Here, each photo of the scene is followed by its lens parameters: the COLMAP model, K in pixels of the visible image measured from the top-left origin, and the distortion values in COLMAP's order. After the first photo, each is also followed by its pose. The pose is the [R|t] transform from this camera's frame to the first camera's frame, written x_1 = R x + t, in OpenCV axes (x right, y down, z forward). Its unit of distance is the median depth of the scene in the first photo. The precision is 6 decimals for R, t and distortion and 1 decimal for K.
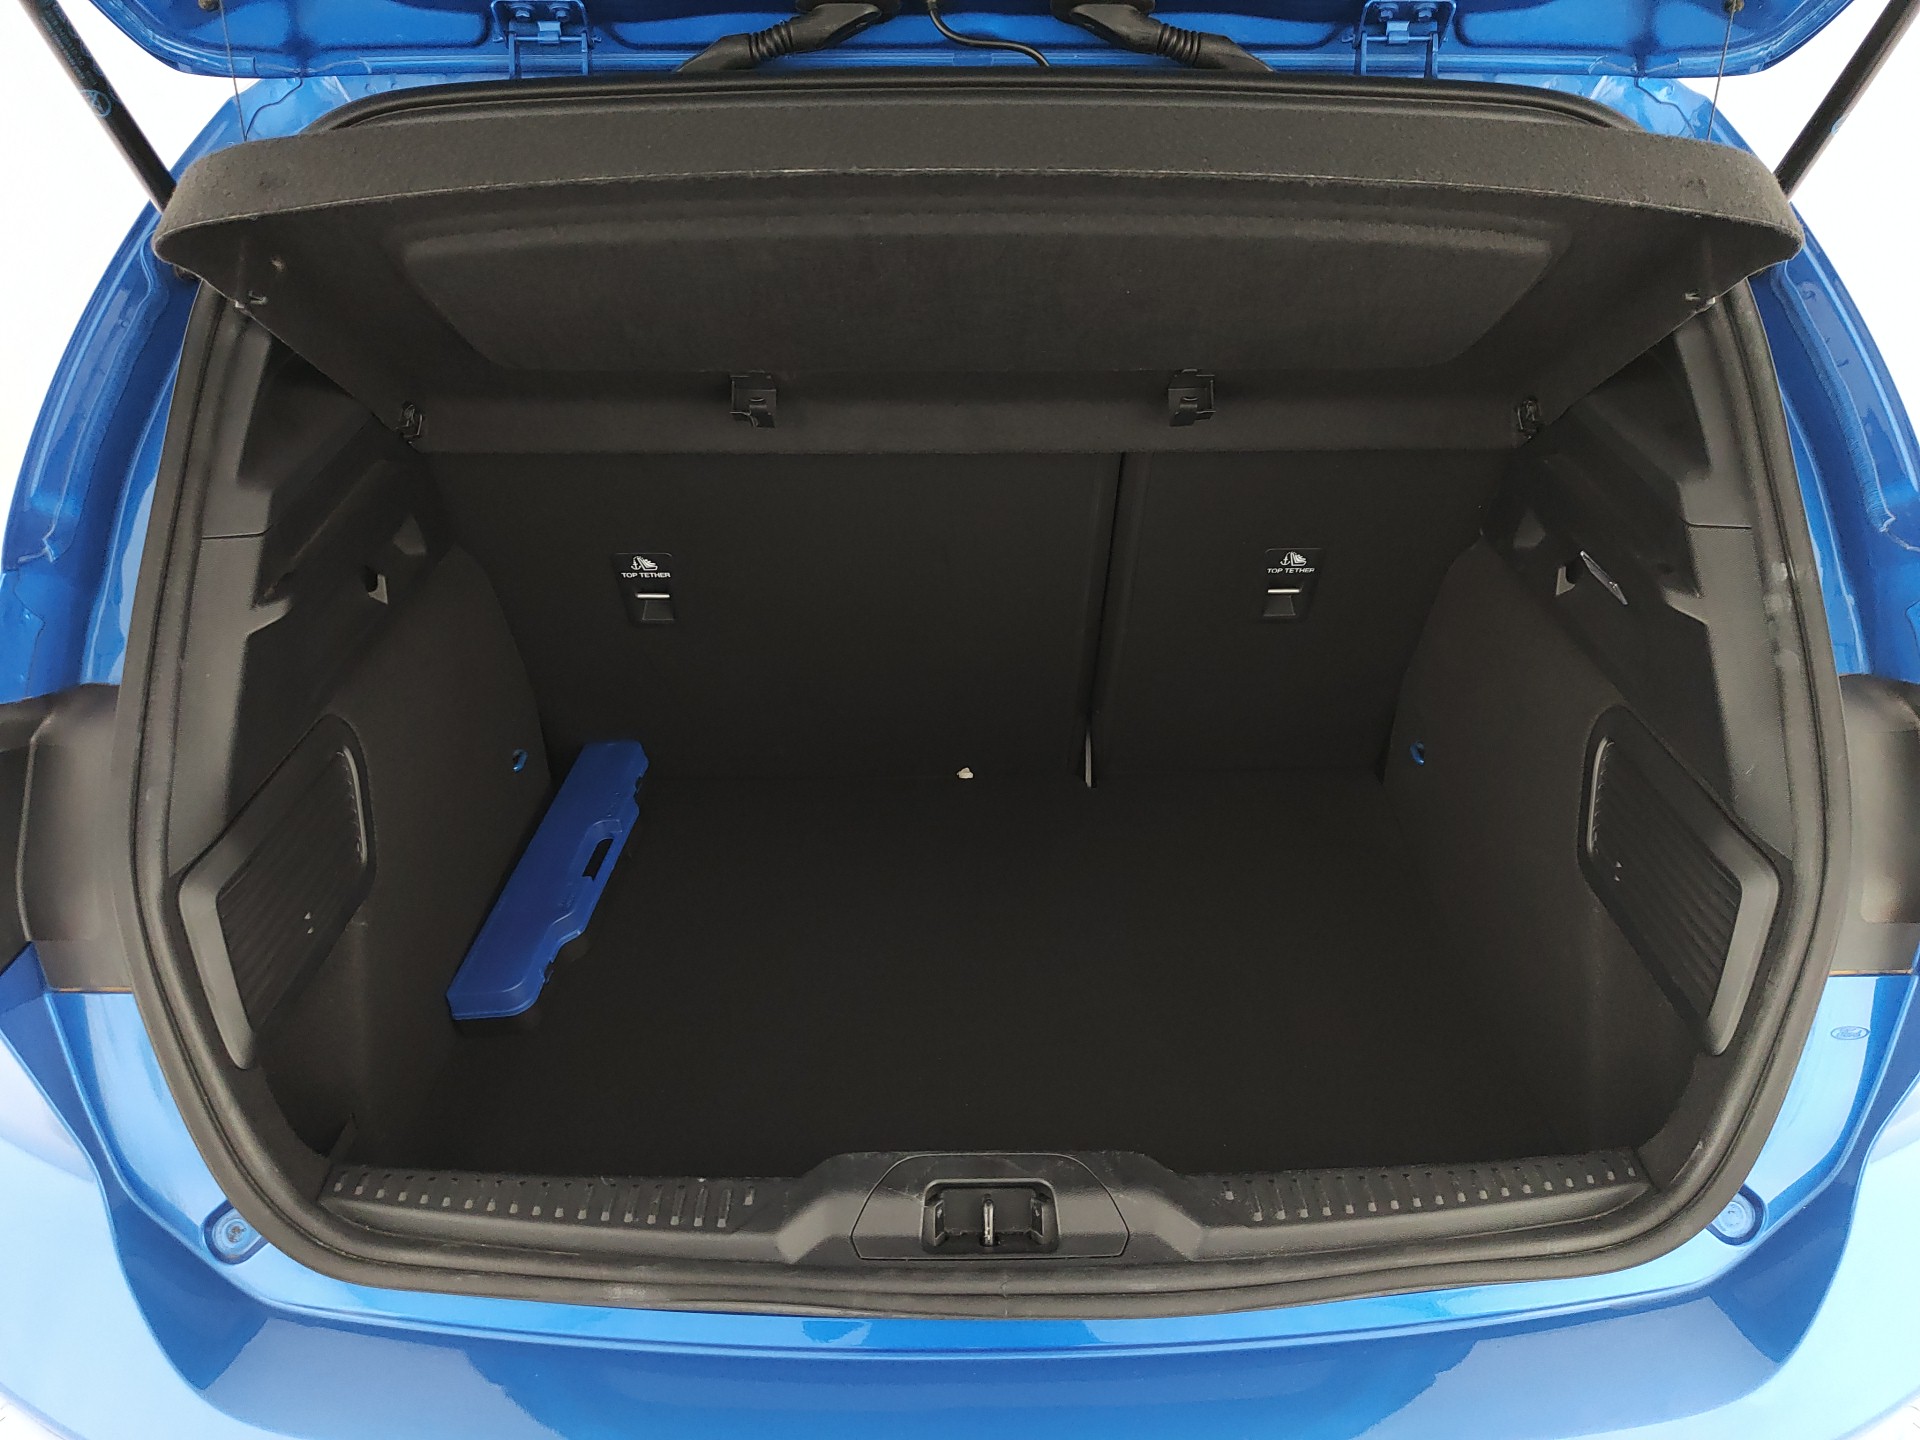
lens RADIAL K [[1329.2, 0, 965.8], [0, 1329.2, 720.8], [0, 0, 1]] dist [-0.000416, 0.005991]
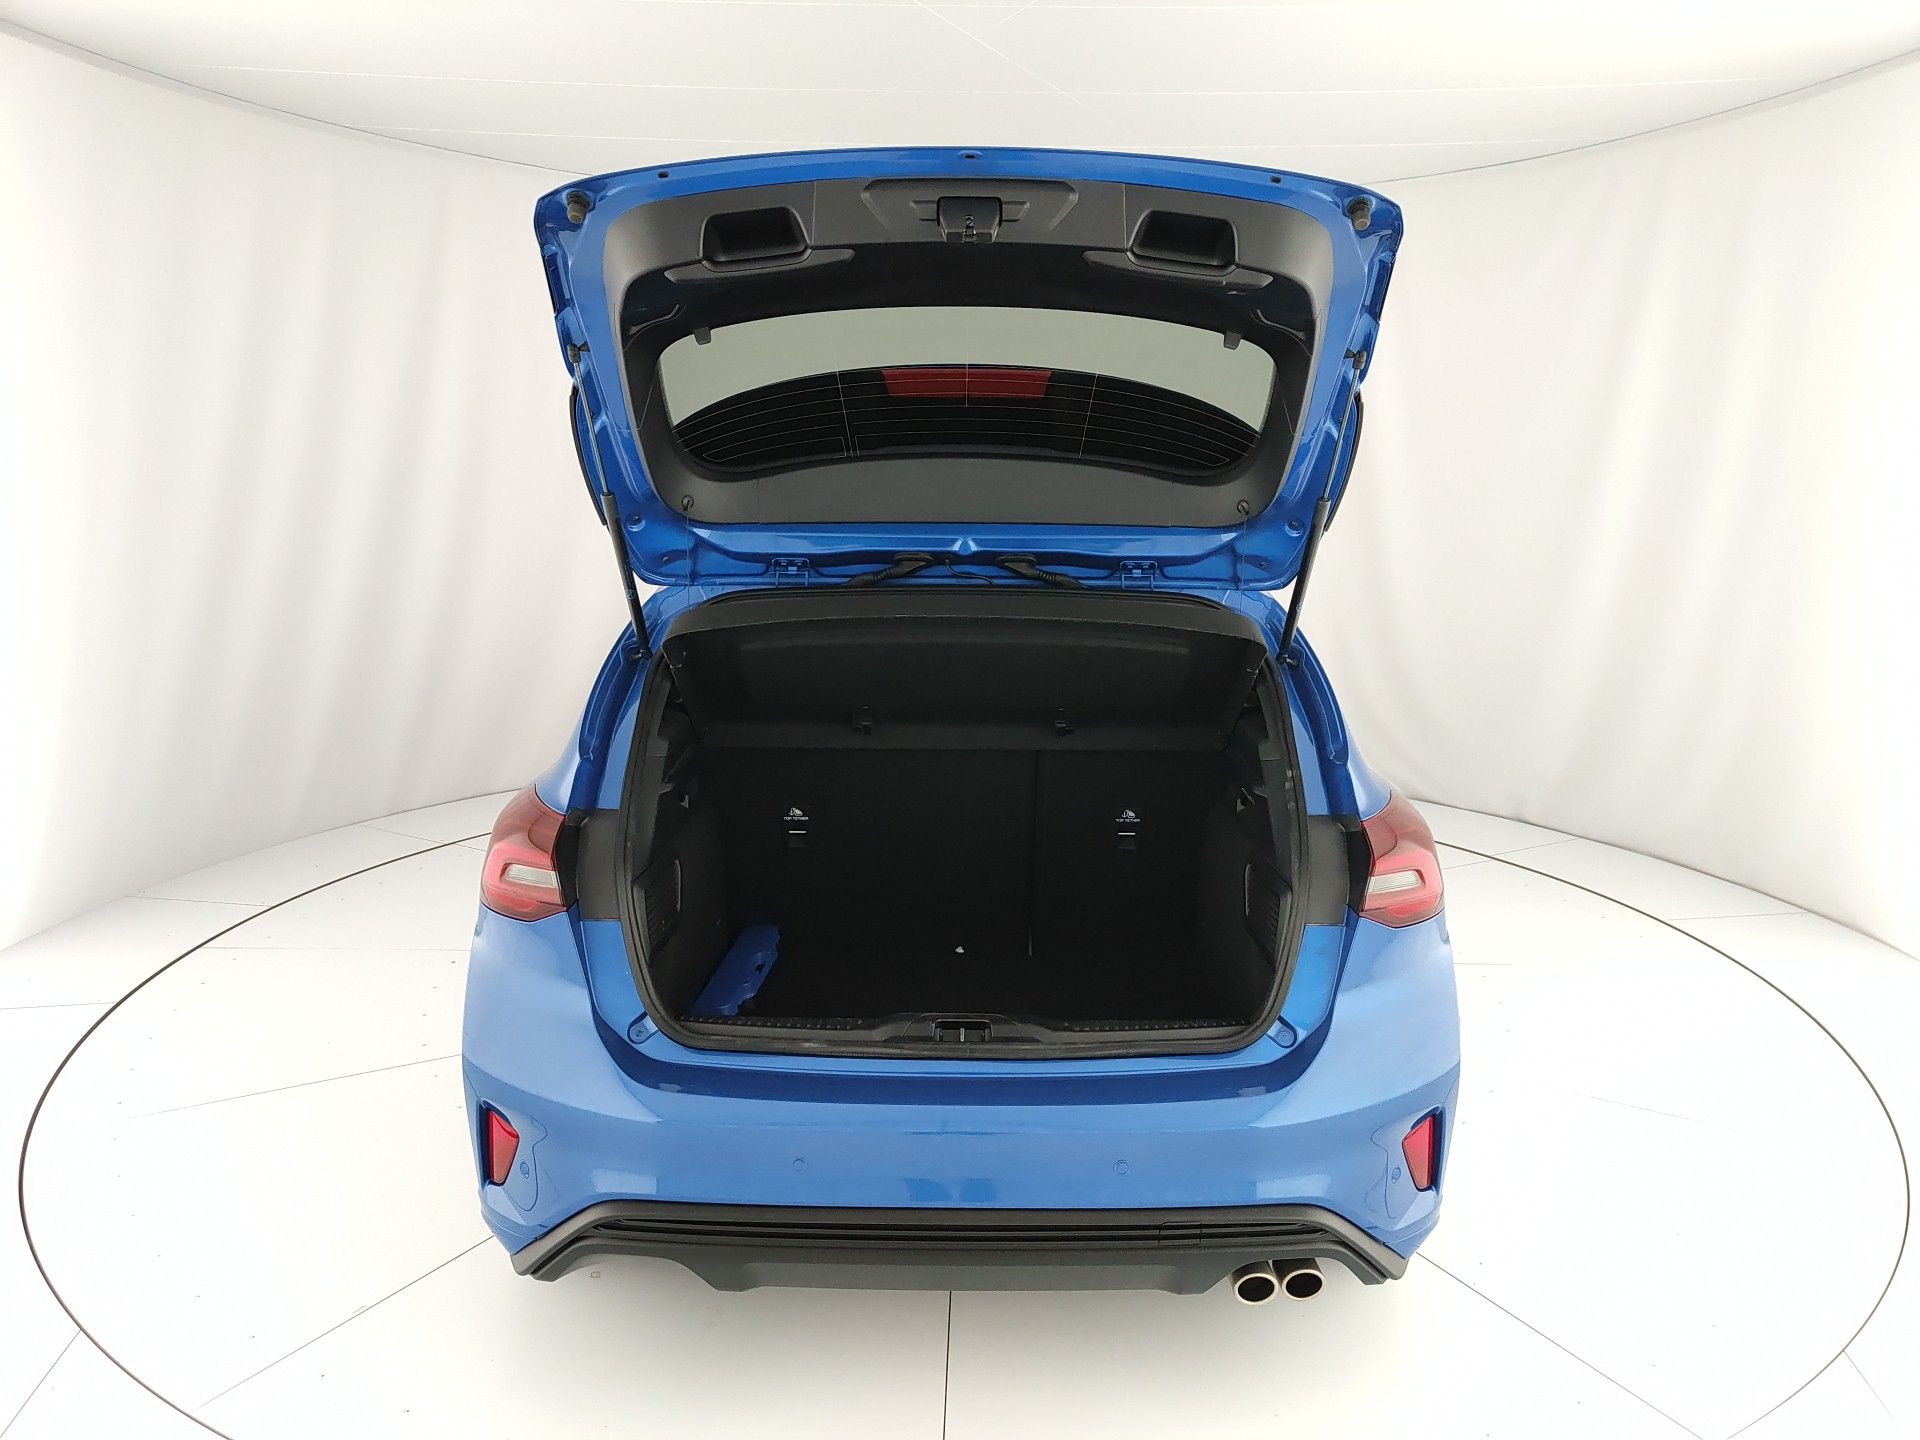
lens RADIAL K [[1329.2, 0, 961.2], [0, 1329.2, 718.8], [0, 0, 1]] dist [-0.000416, 0.005991]
pose [[0.999848, 0.010132, -0.014216, 0.037919], [-0.014454, 0.937124, -0.348696, 0.592818], [0.009789, 0.348849, 0.937128, -1.206152]]
